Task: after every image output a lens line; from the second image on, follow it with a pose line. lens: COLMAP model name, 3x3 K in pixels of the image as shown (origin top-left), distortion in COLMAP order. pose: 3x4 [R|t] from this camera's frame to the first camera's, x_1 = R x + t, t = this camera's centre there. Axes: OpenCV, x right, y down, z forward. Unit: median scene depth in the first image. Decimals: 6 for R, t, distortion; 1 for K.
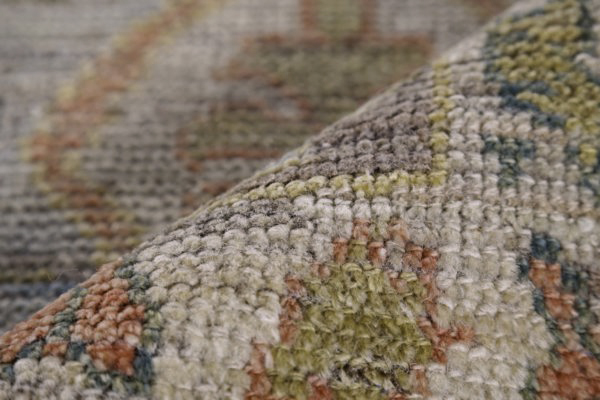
lens RADIAL K [[1491.5, 0, 301.4], [0, 1491.5, 199.6], [0, 0, 1]] dist [0.280216, 0.000000]
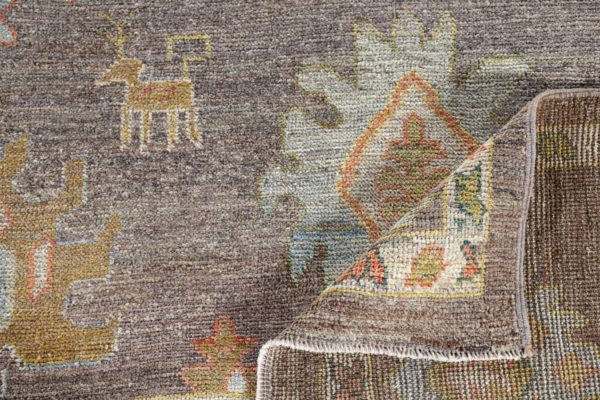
lens RADIAL K [[1000.3, 0, 299.0], [0, 1000.3, 200.6], [0, 0, 1]] dist [0.203278, 0.000000]
pose [[0.999528, -0.030219, -0.005576, -0.331885], [0.028683, 0.852357, 0.522173, -1.708641], [-0.011027, -0.522087, 0.852821, -1.566272]]
